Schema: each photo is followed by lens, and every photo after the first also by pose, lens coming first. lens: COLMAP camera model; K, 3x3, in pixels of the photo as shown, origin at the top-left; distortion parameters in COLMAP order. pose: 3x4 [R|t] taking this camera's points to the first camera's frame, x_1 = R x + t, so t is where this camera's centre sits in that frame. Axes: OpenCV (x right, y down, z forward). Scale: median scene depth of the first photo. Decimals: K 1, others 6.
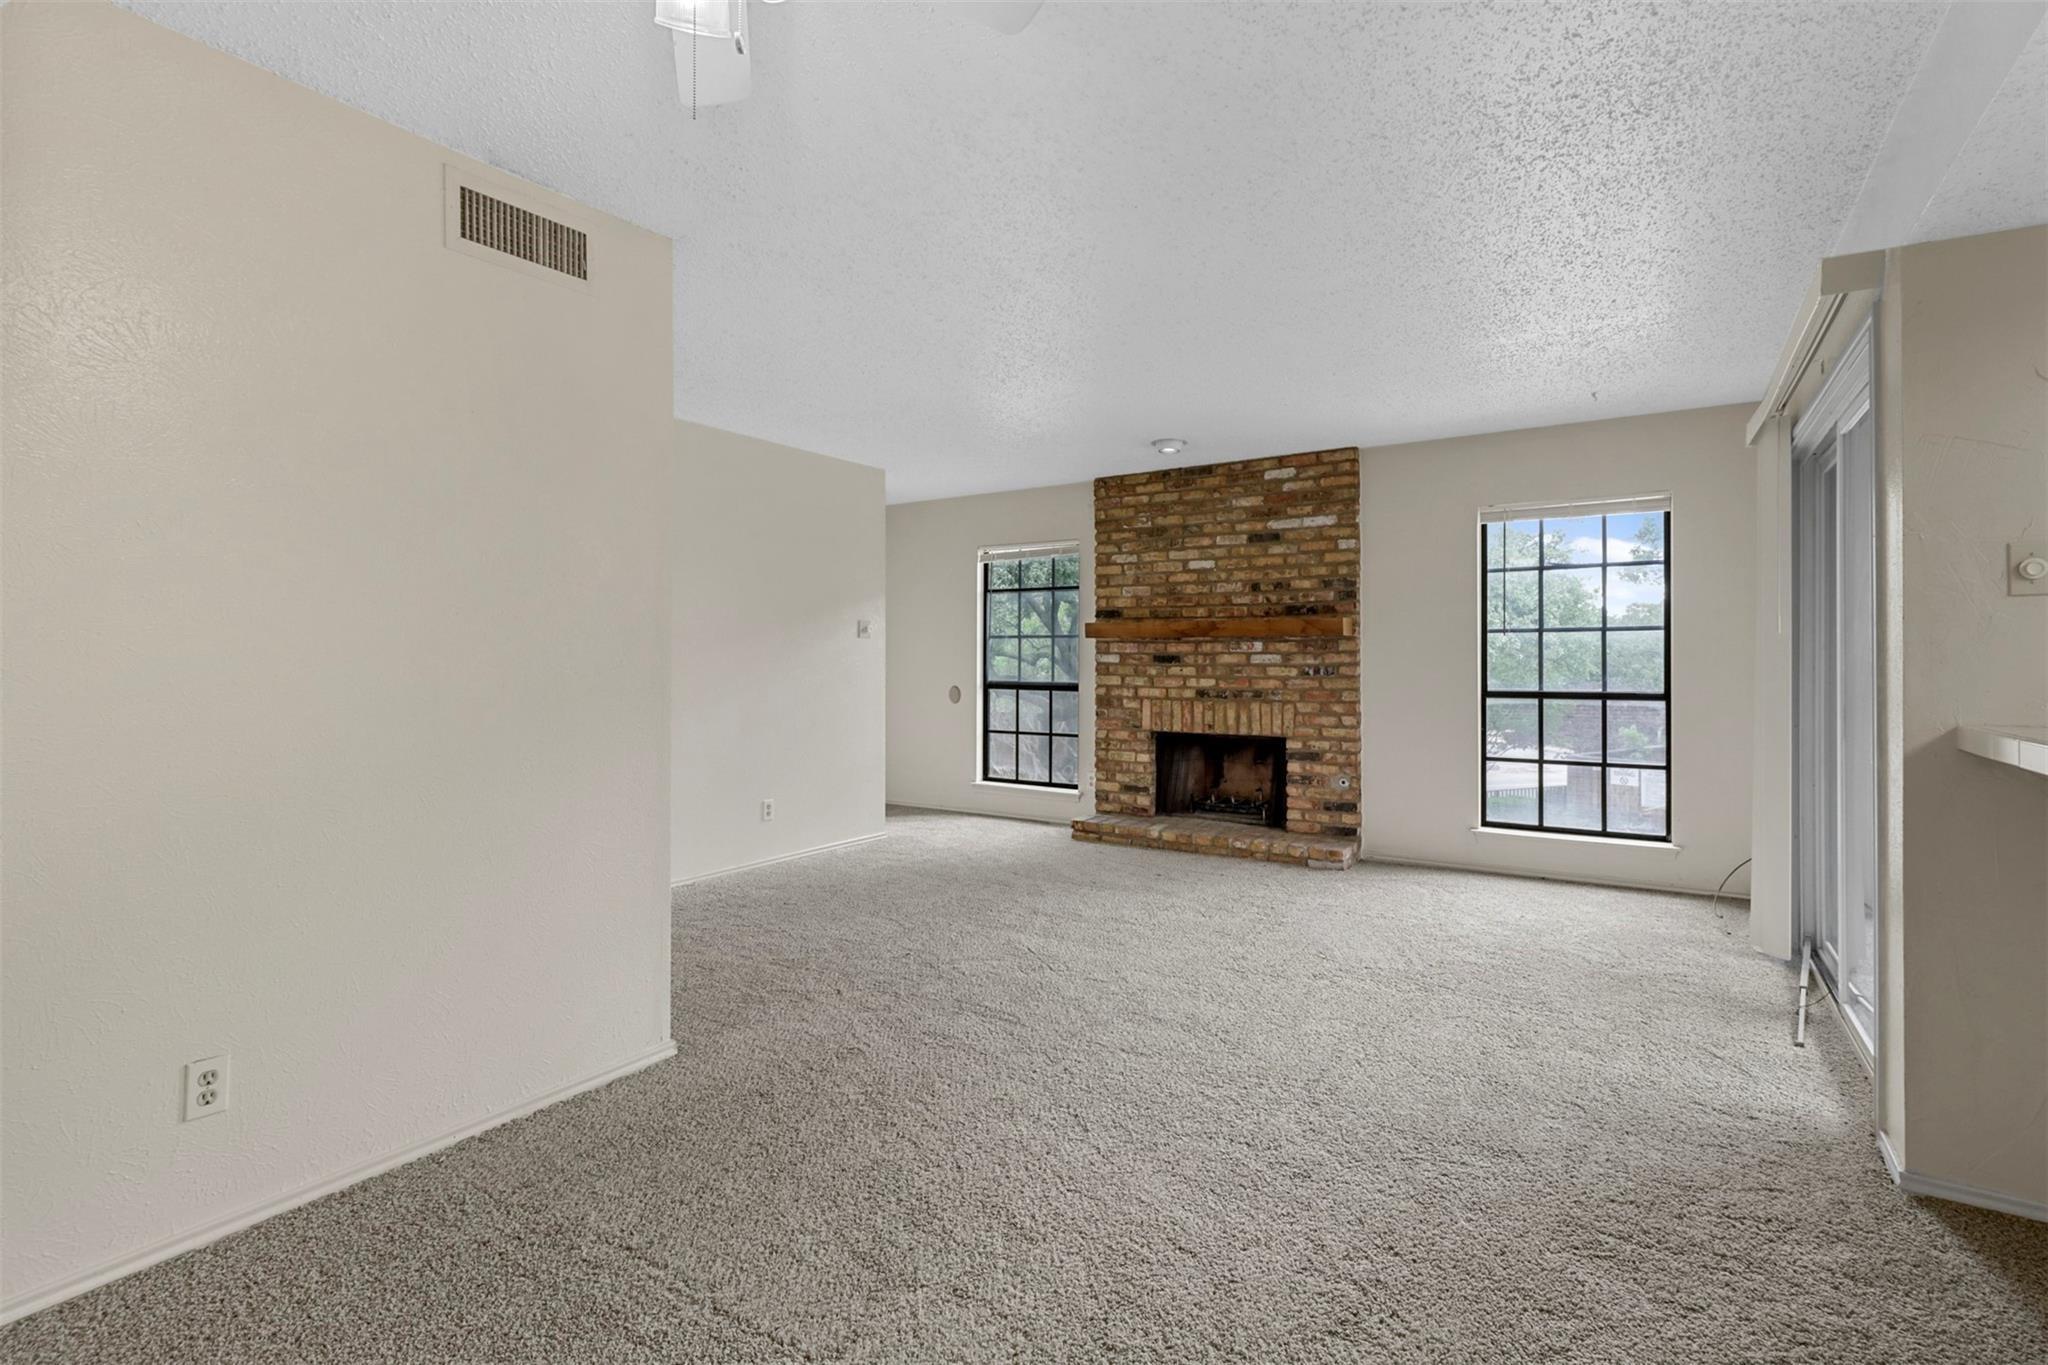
lens RADIAL K [[948.1, 0, 1027.2], [0, 948.1, 646.4], [0, 0, 1]] dist [0.000467, 0.000045]
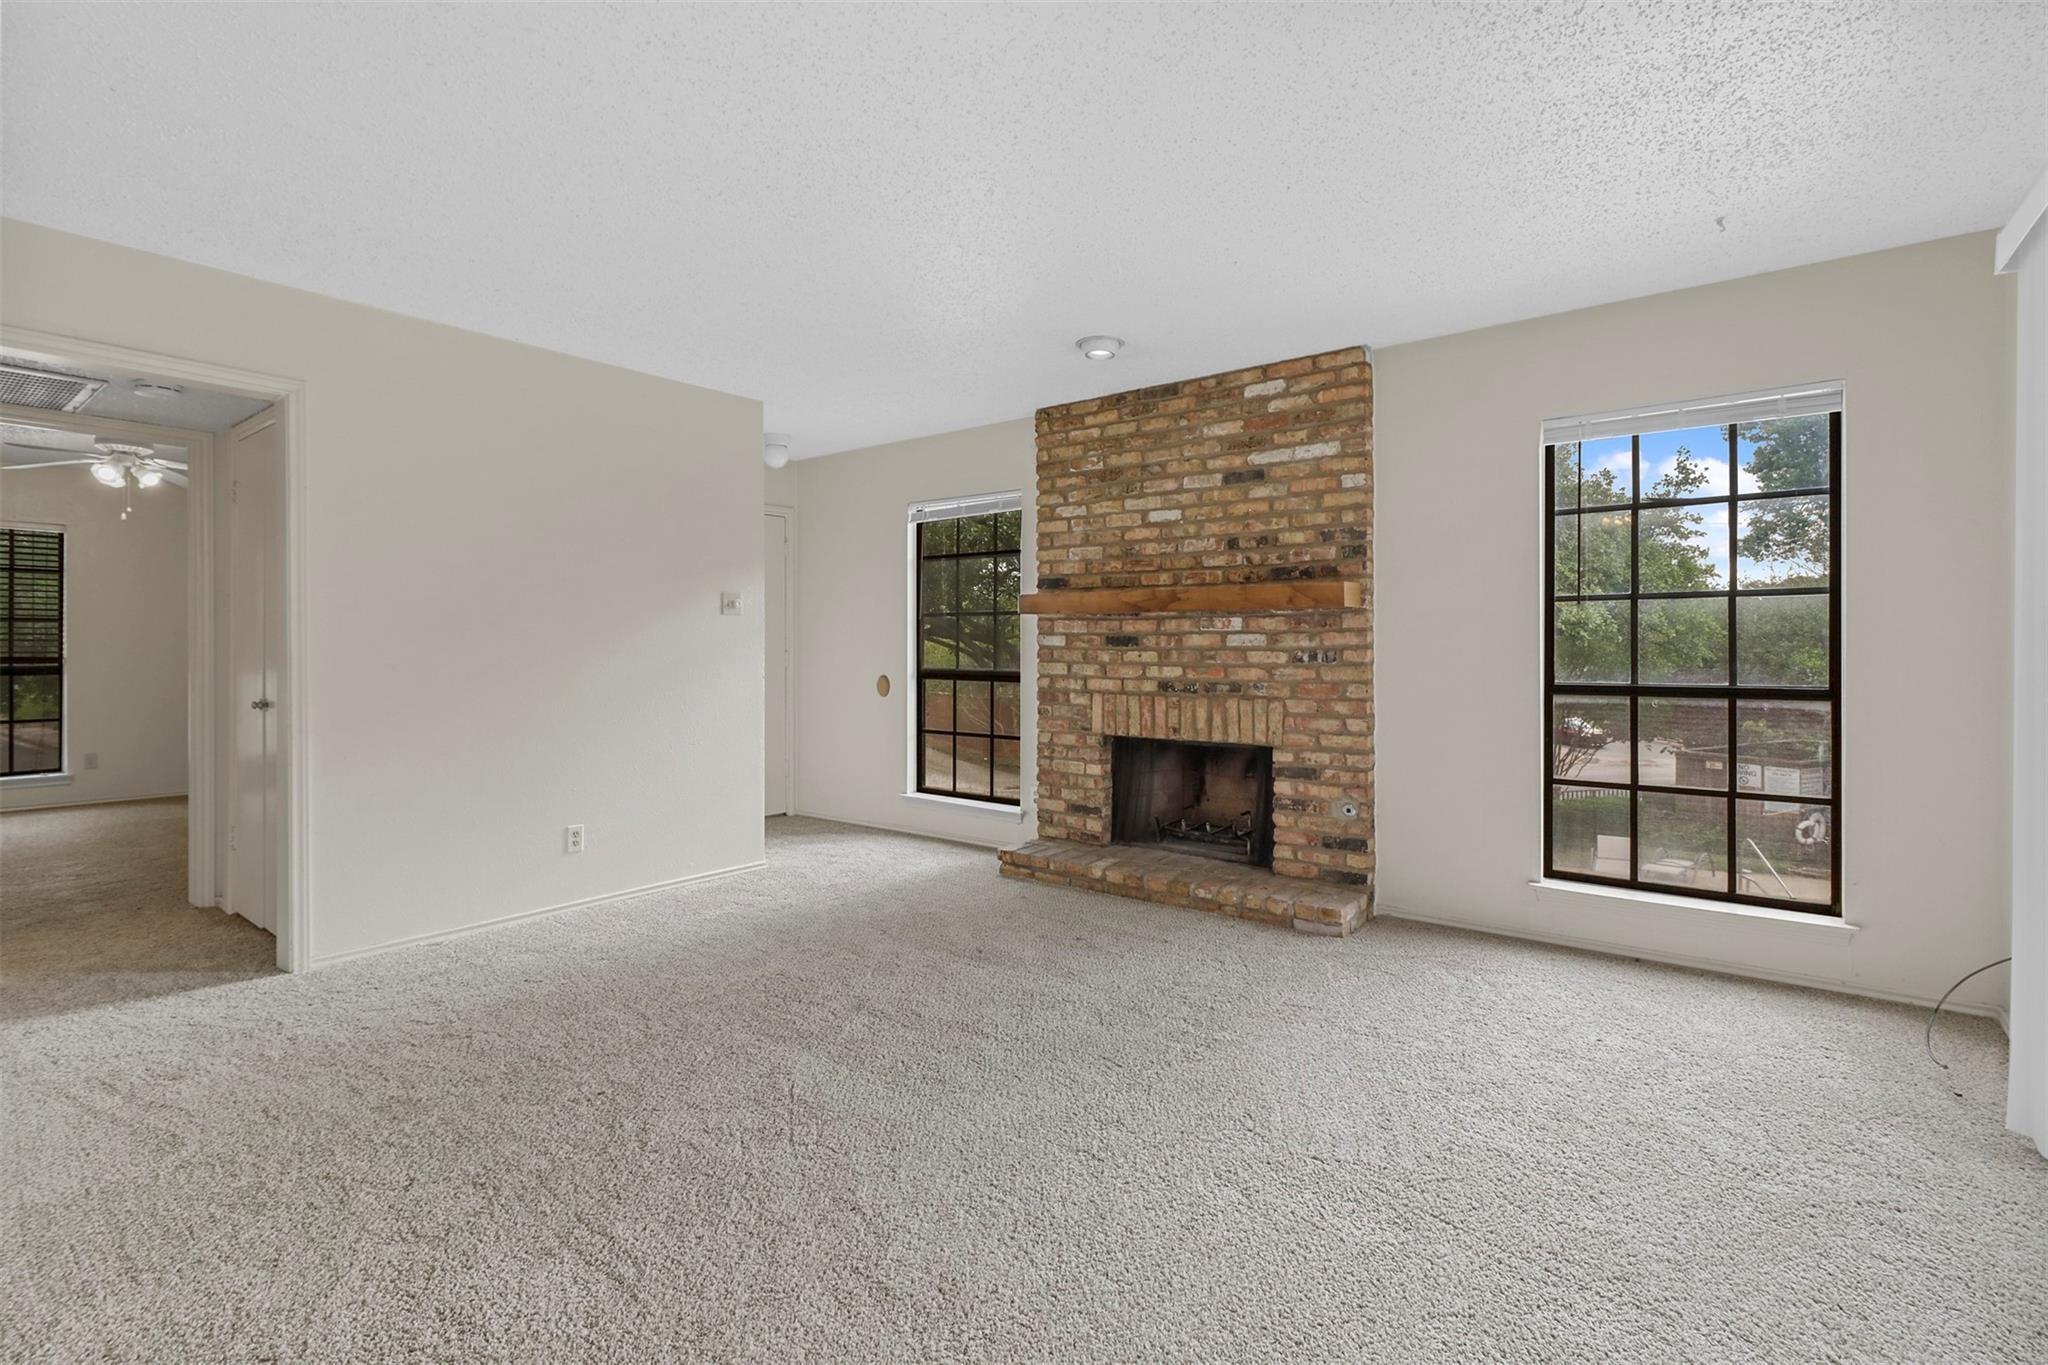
lens RADIAL K [[945.0, 0, 1025.3], [0, 945.0, 639.4], [0, 0, 1]] dist [-0.000779, -0.000196]
pose [[0.996306, -0.002379, -0.085838, 0.145055], [0.003021, 0.999968, 0.007352, 0.006633], [0.085817, -0.007584, 0.996282, 0.253148]]
